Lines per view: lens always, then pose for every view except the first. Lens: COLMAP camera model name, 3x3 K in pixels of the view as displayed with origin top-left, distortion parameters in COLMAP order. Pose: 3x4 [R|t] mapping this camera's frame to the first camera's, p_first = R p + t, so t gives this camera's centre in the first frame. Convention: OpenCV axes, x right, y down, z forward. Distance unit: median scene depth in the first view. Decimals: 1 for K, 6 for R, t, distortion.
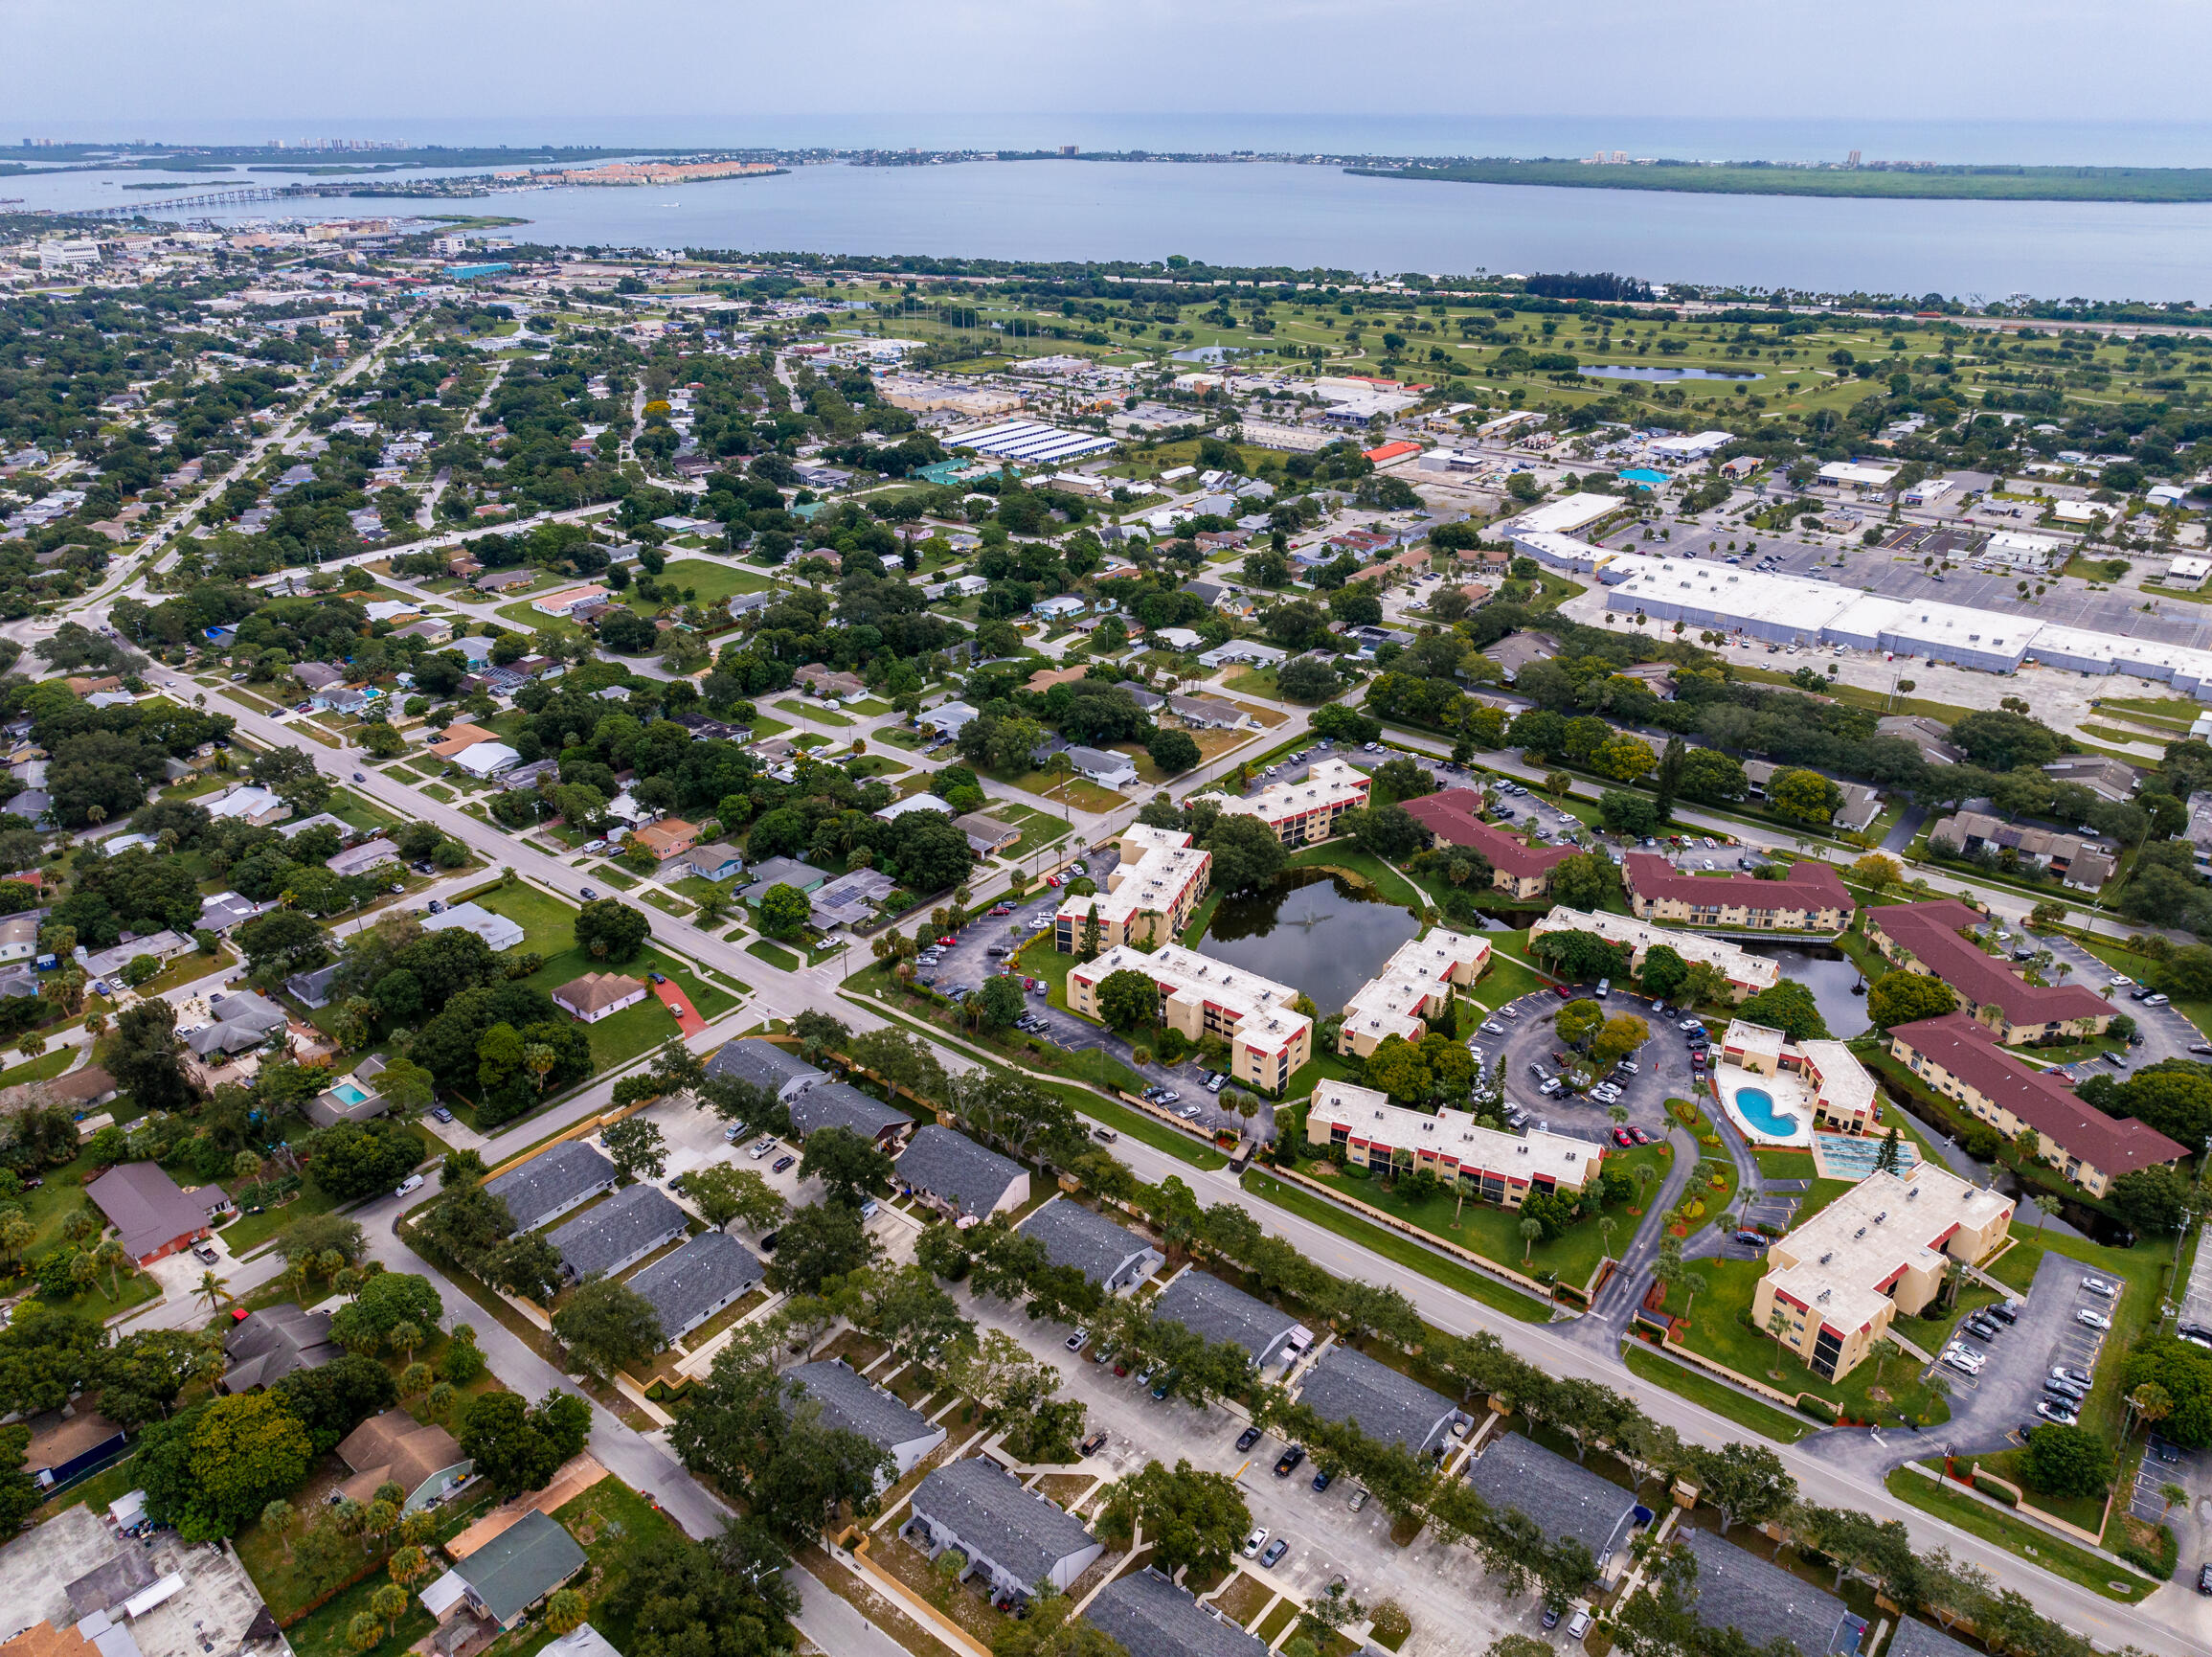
lens RADIAL K [[1546.1, 0, 1114.1], [0, 1546.1, 824.3], [0, 0, 1]] dist [-0.038254, 0.025430]
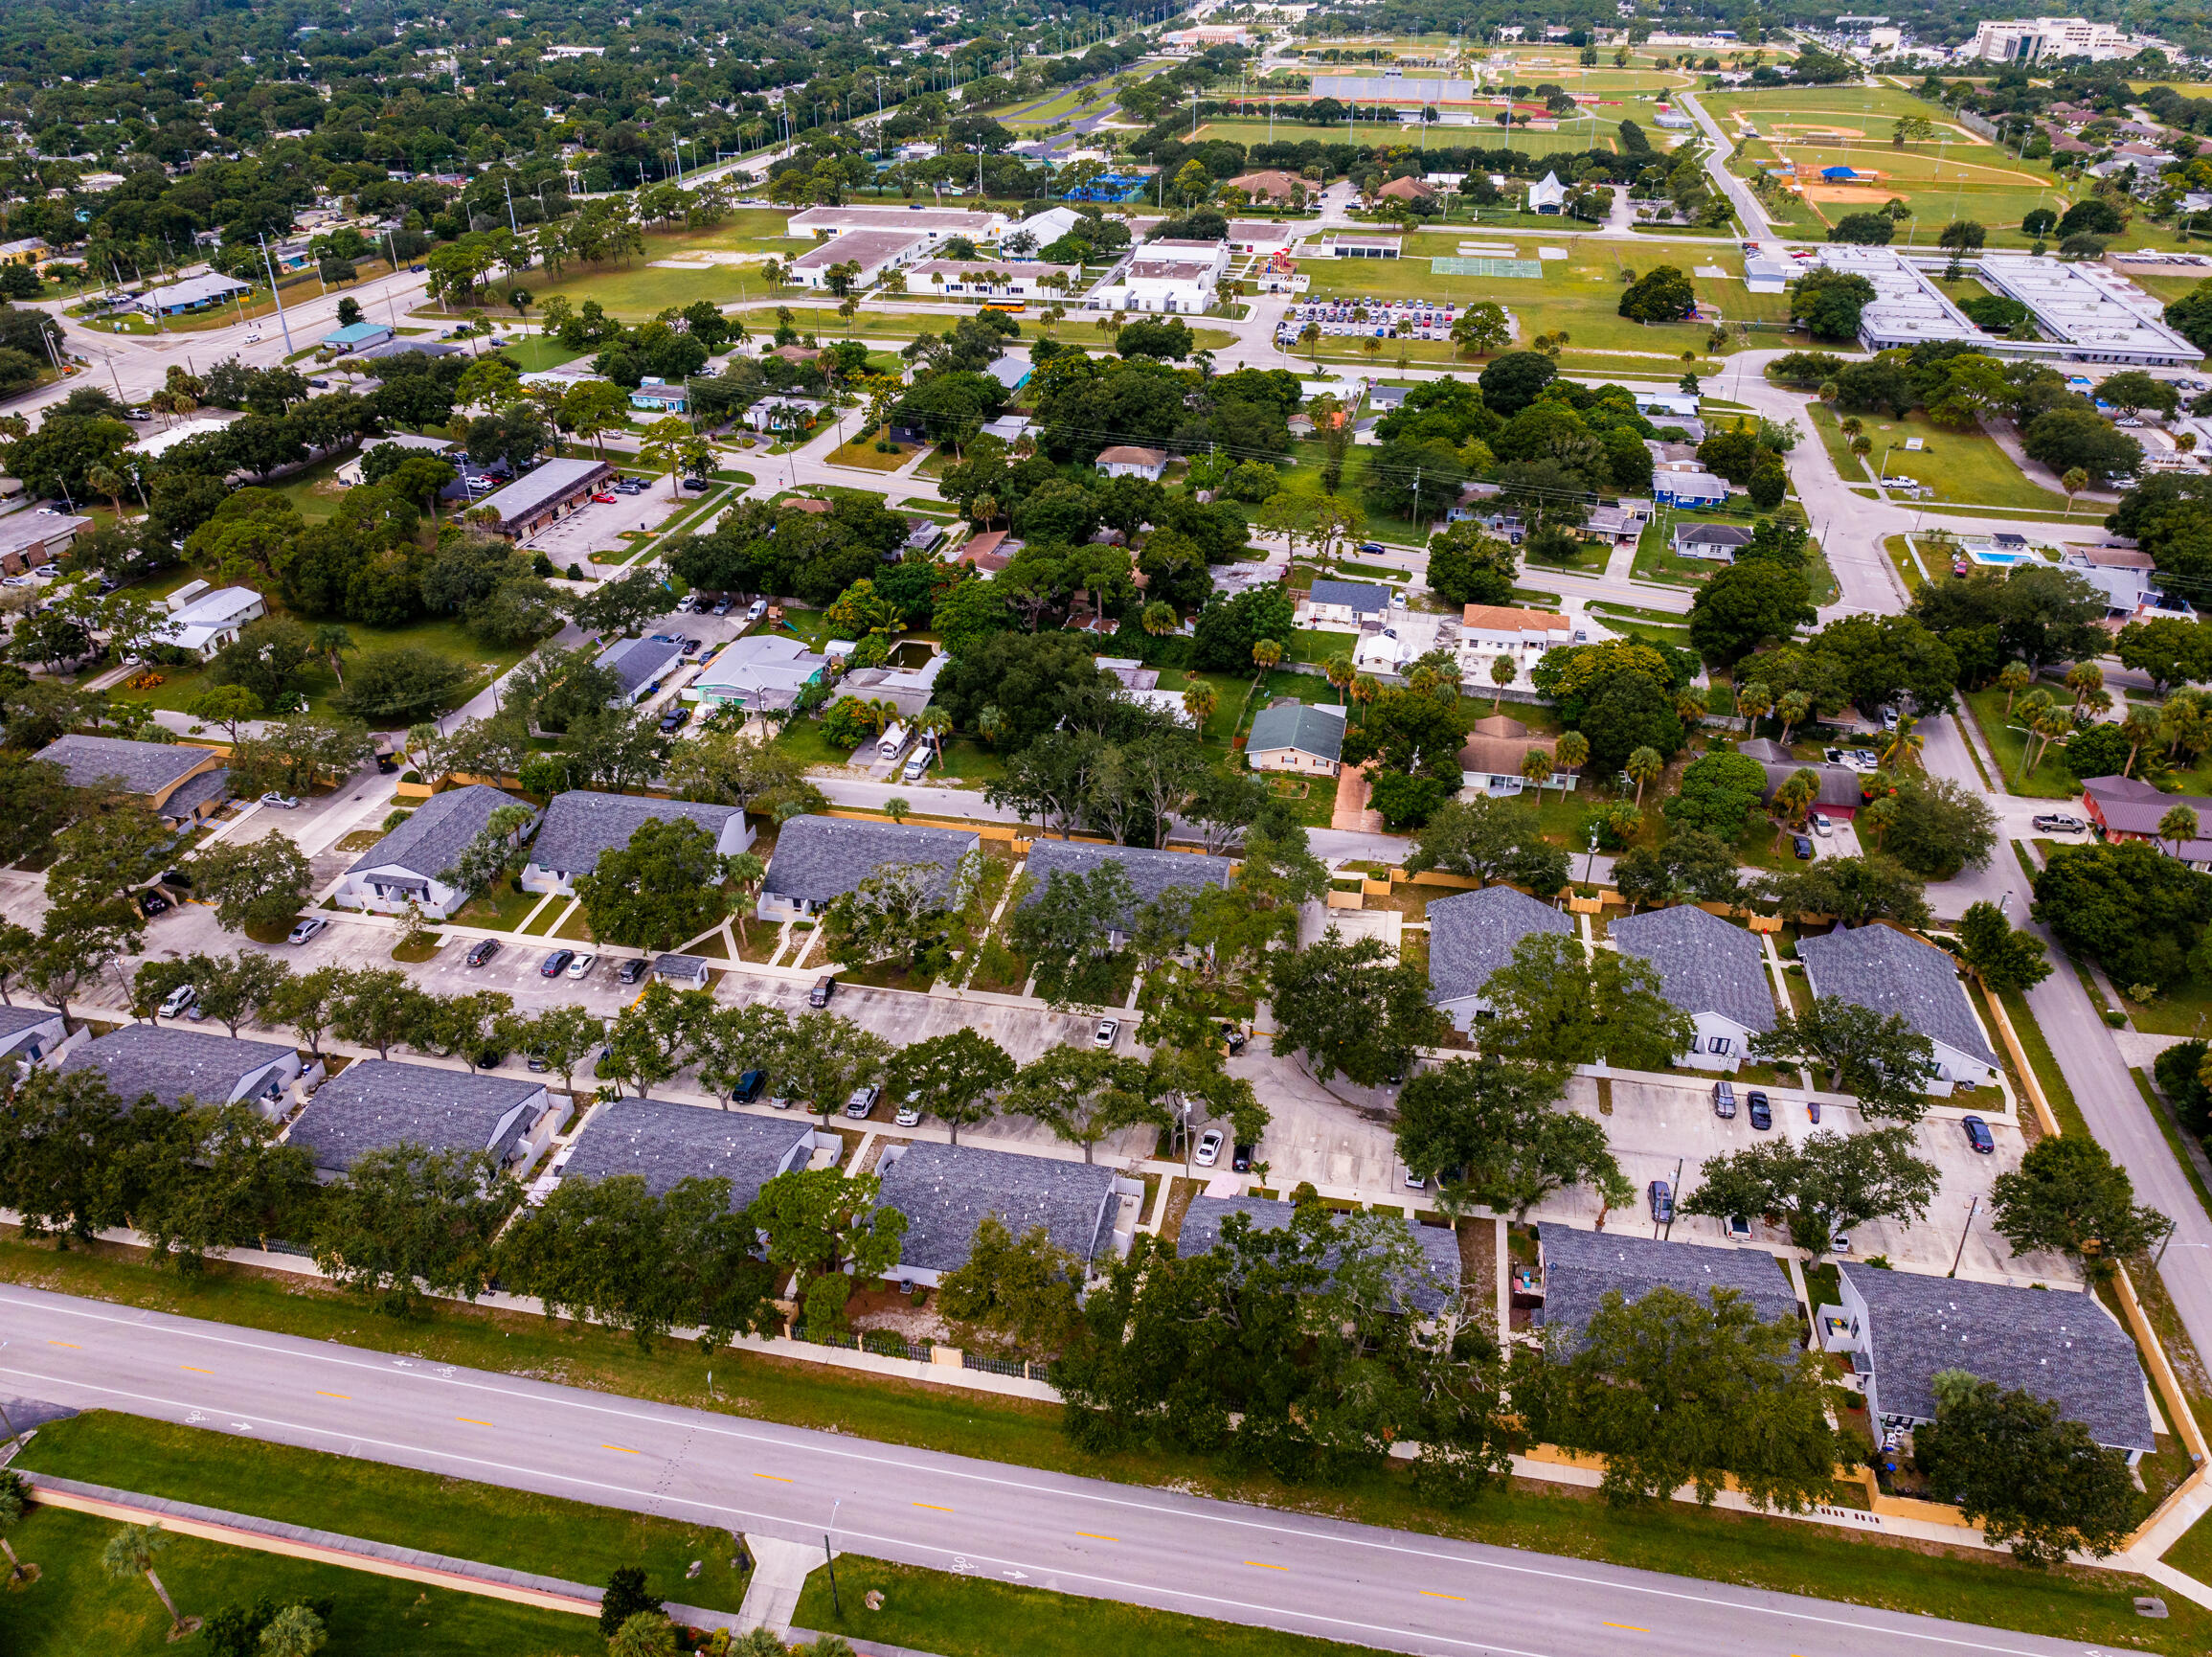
lens RADIAL K [[1546.1, 0, 1114.1], [0, 1546.1, 824.3], [0, 0, 1]] dist [-0.038254, 0.025430]
pose [[-0.884913, 0.238673, -0.399955, 0.087132], [-0.197175, 0.586003, 0.785953, -0.164486], [0.421960, 0.774362, -0.471501, 0.844090]]
